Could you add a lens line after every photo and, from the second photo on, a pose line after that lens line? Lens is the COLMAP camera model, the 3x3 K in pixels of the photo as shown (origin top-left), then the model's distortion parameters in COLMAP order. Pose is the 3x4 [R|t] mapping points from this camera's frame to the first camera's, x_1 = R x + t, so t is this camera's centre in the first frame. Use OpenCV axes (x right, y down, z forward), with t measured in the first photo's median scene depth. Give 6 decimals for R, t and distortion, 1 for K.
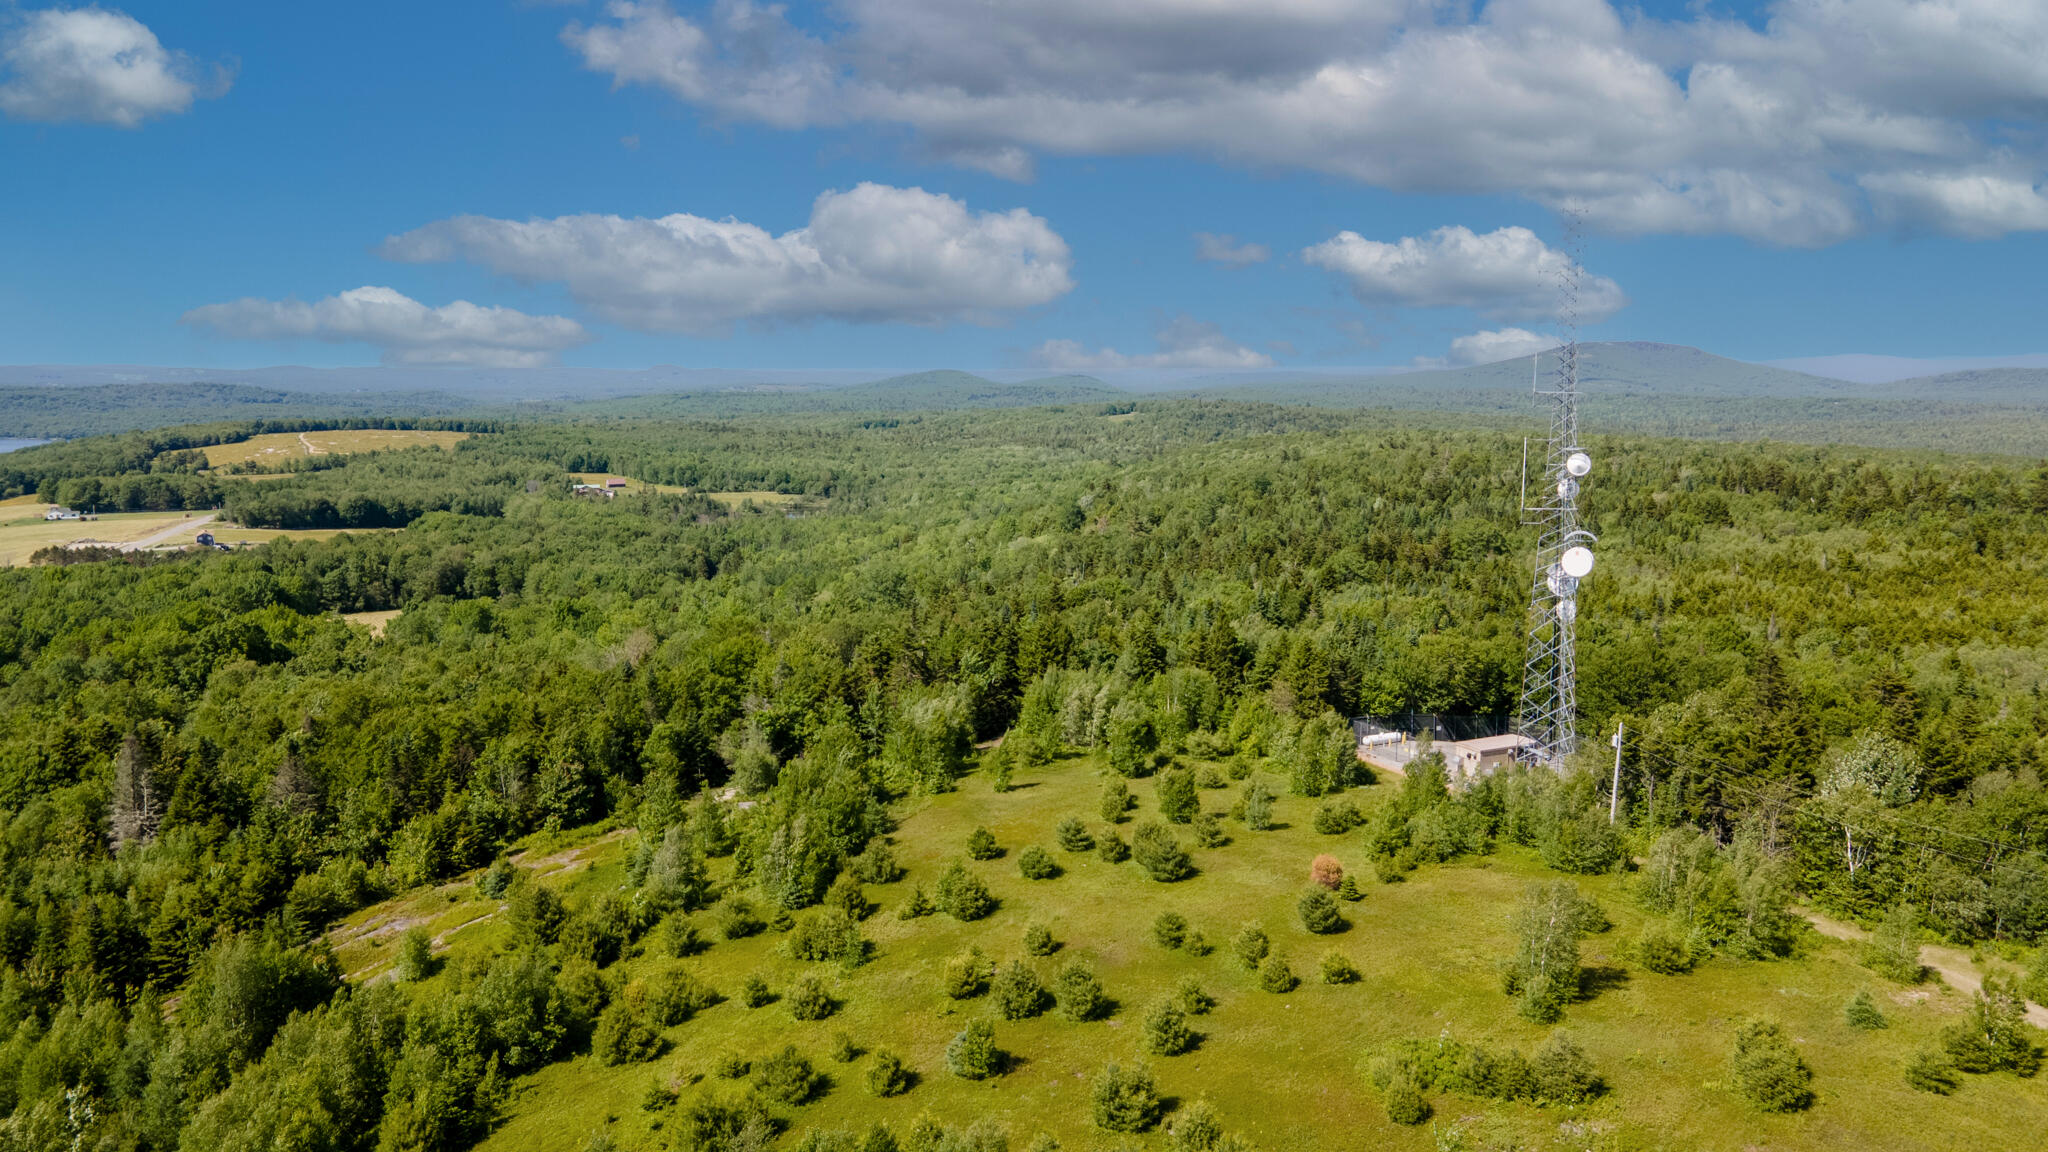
lens RADIAL K [[1507.3, 0, 1029.2], [0, 1507.3, 567.2], [0, 0, 1]] dist [0.014906, 0.050792]
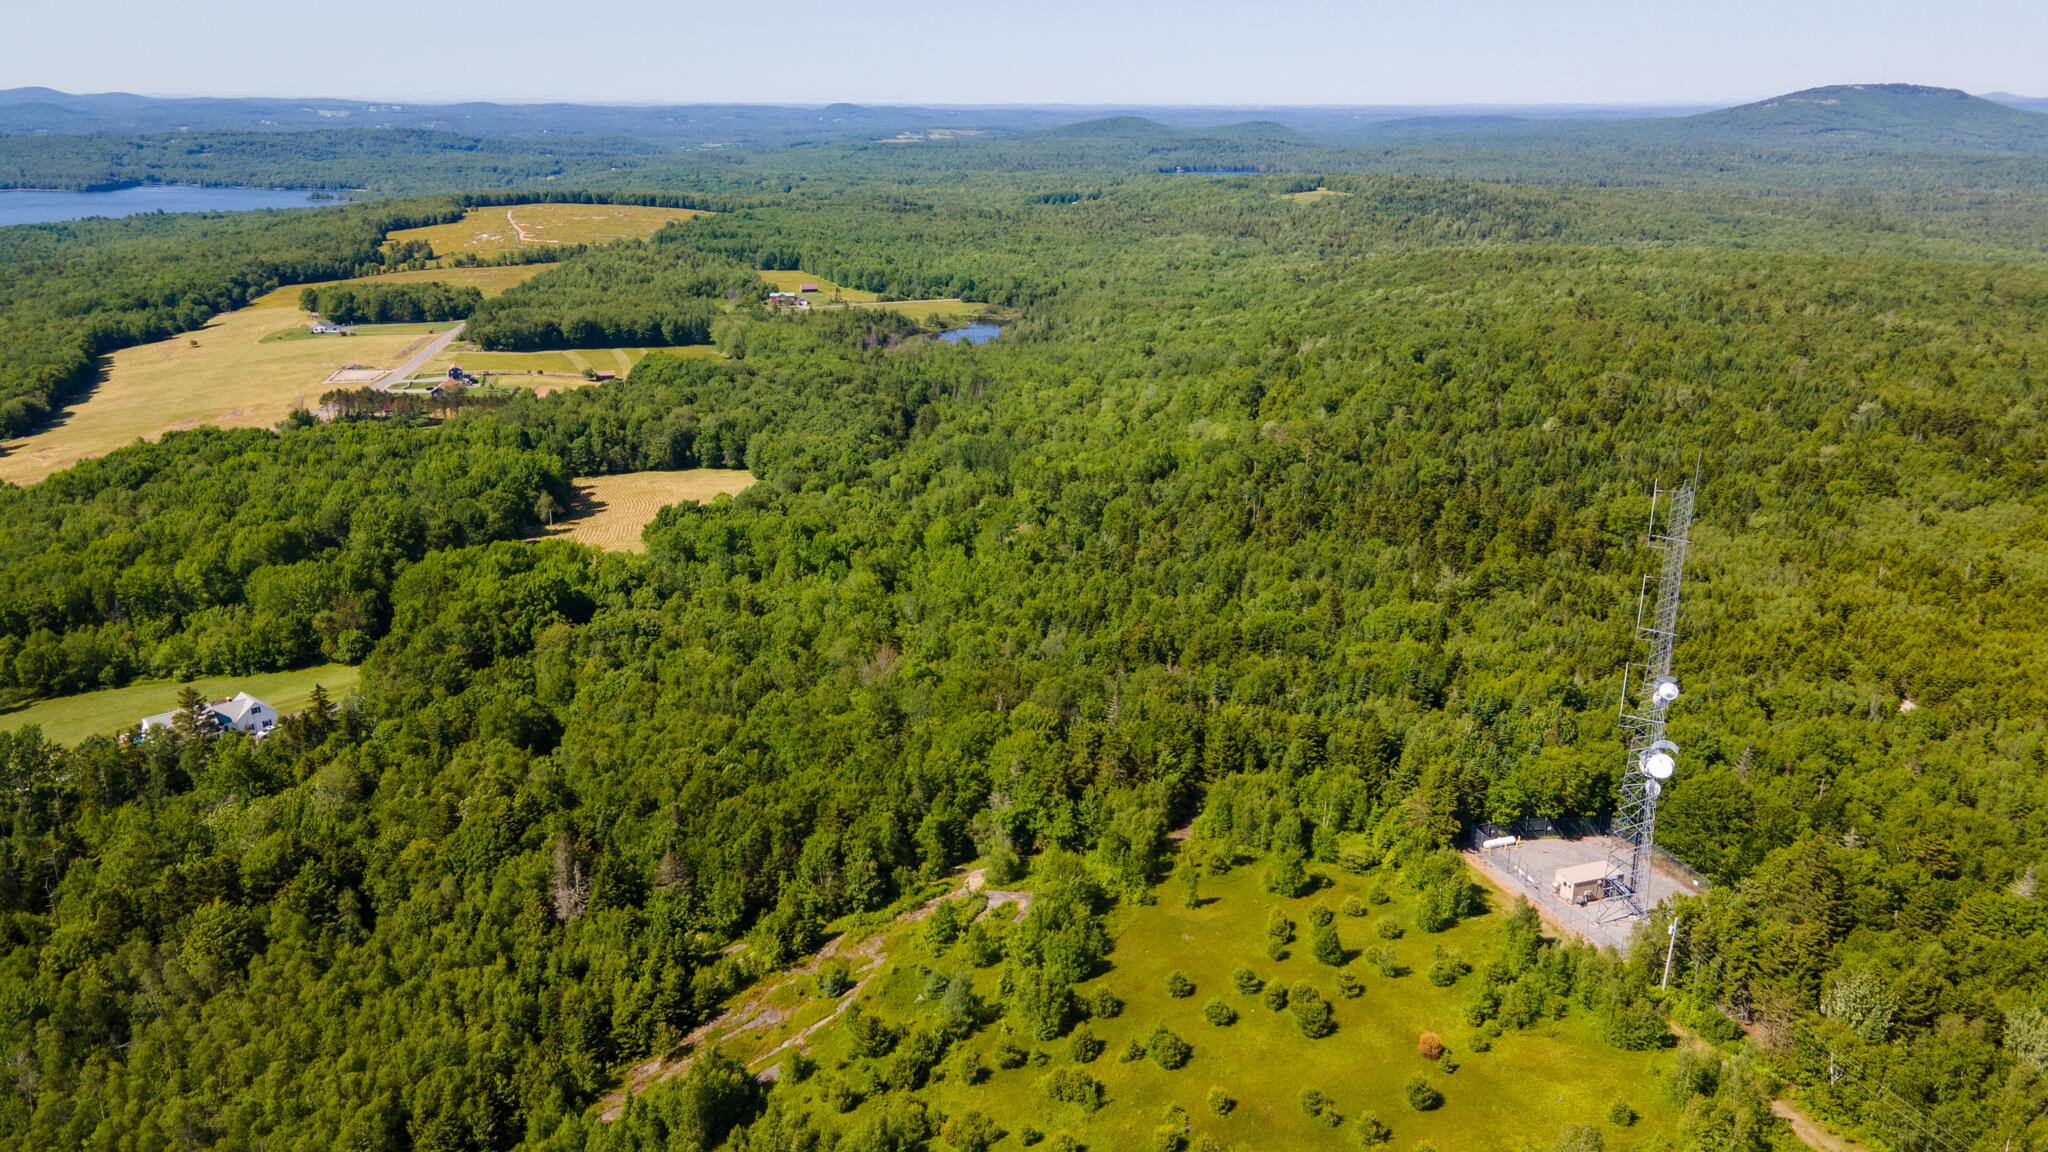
lens RADIAL K [[1521.6, 0, 1027.6], [0, 1521.6, 538.8], [0, 0, 1]] dist [-0.002666, 0.086226]
pose [[0.993218, 0.037540, -0.110041, -0.021099], [-0.020957, 0.988743, 0.148149, -0.297919], [0.114364, -0.144838, 0.982824, -0.224759]]
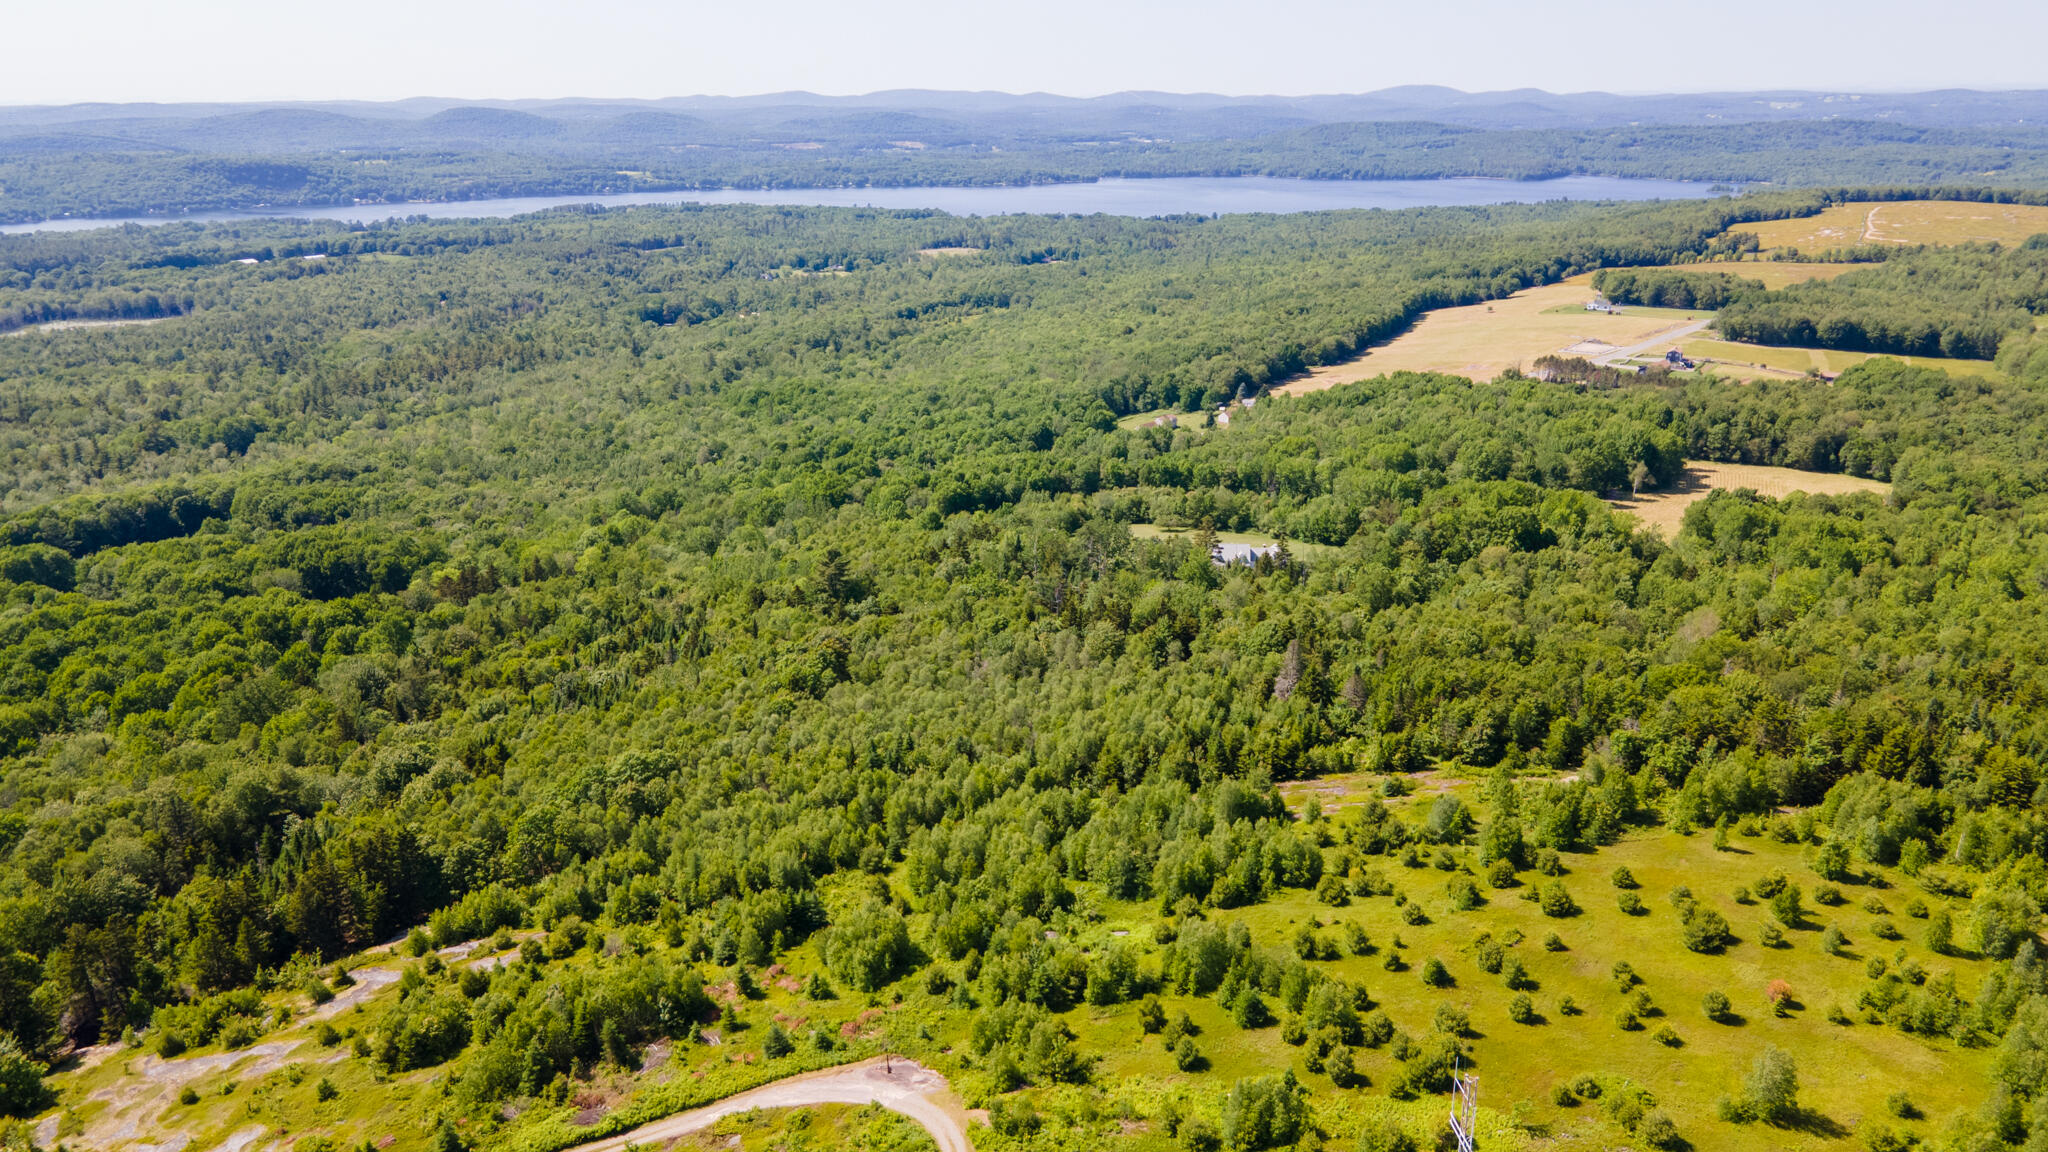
lens RADIAL K [[1507.3, 0, 1029.2], [0, 1507.3, 567.2], [0, 0, 1]] dist [0.014906, 0.050792]
pose [[0.559966, 0.247187, -0.790783, 0.567517], [-0.106335, 0.968005, 0.227287, -0.302282], [0.821664, -0.043185, 0.568334, -0.283490]]
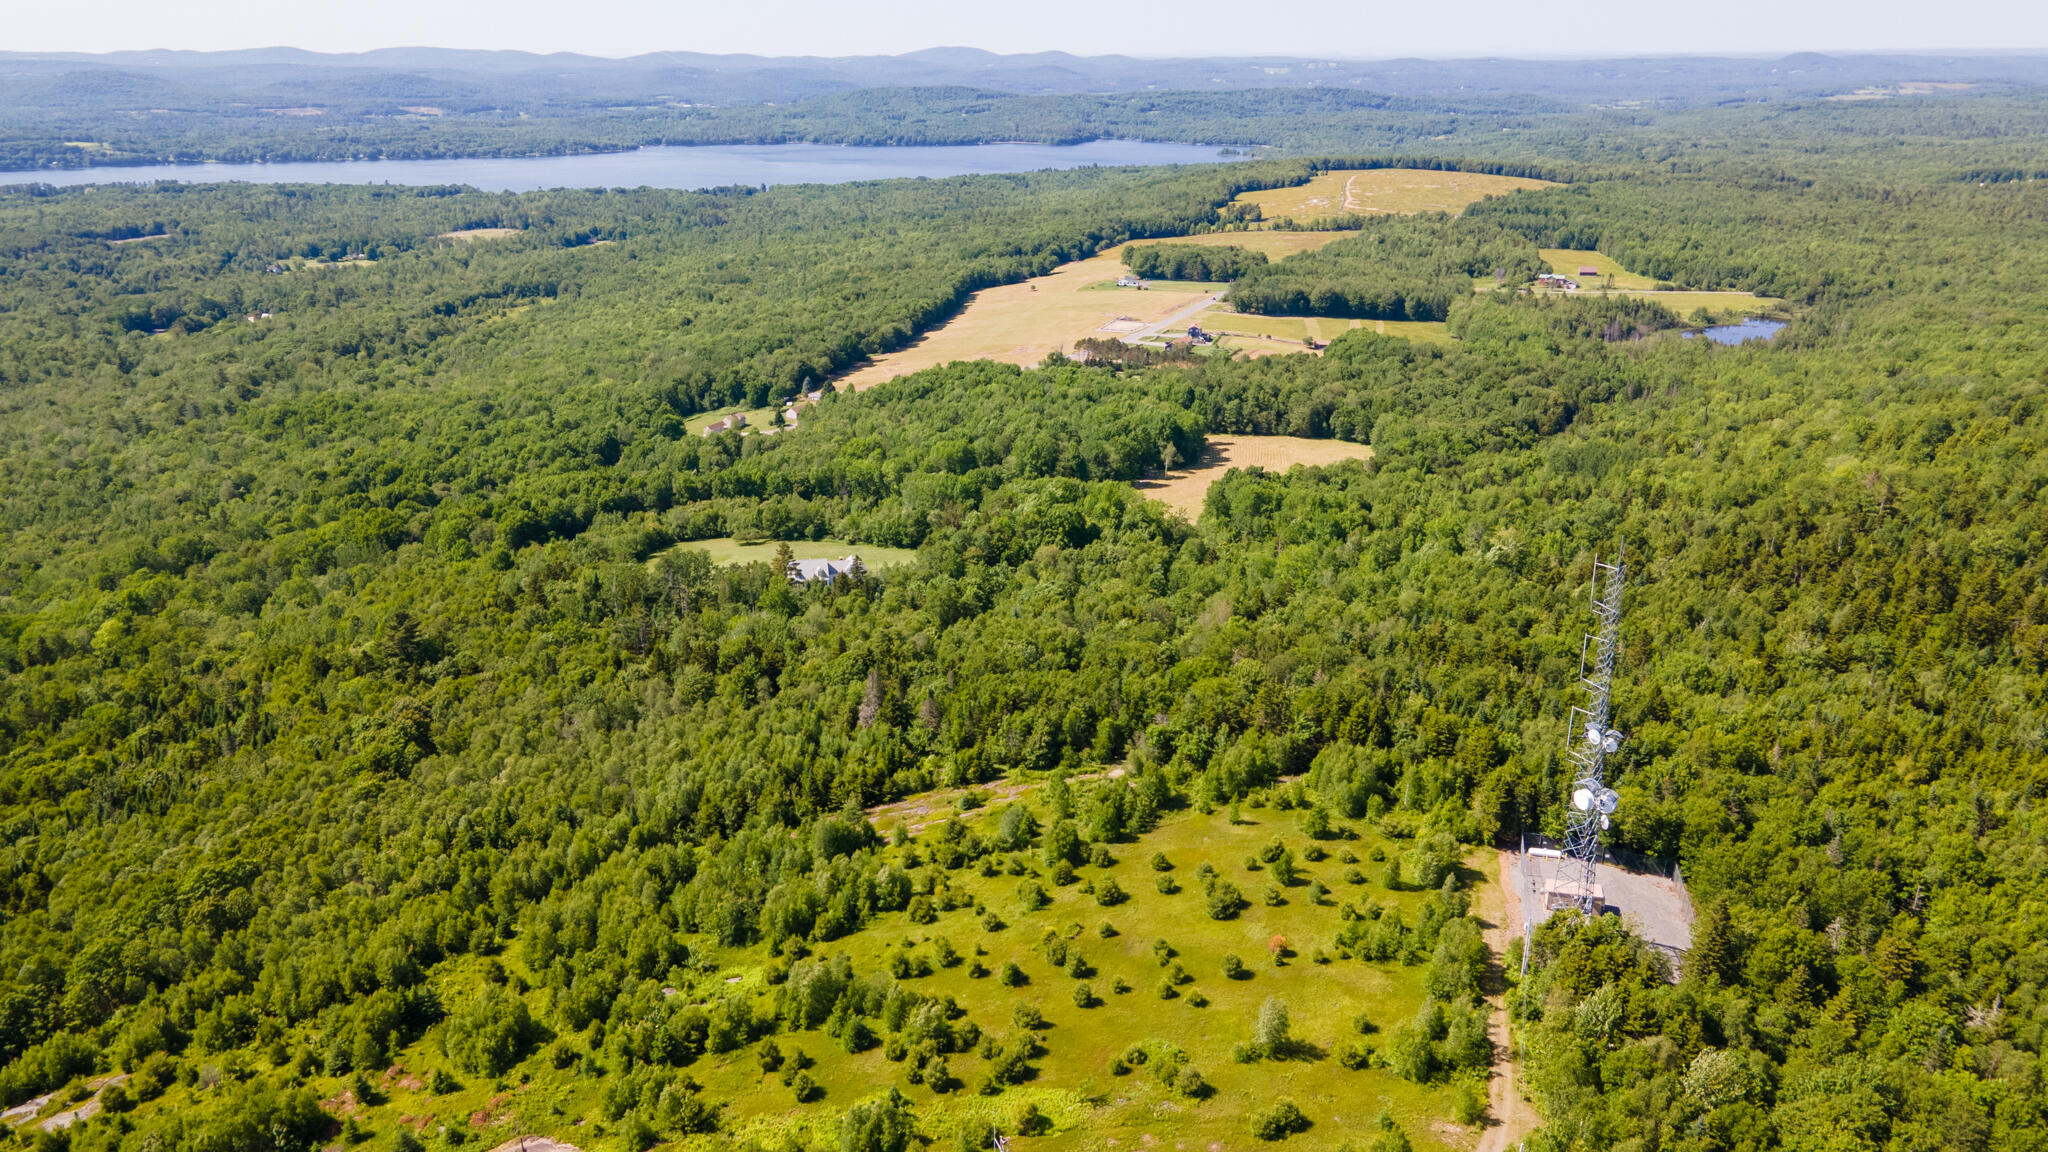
lens RADIAL K [[1507.3, 0, 1029.2], [0, 1507.3, 567.2], [0, 0, 1]] dist [0.014906, 0.050792]
pose [[0.772401, 0.205985, -0.600805, 0.636696], [-0.084176, 0.970804, 0.224621, -0.410256], [0.629533, -0.122924, 0.767189, -0.349391]]
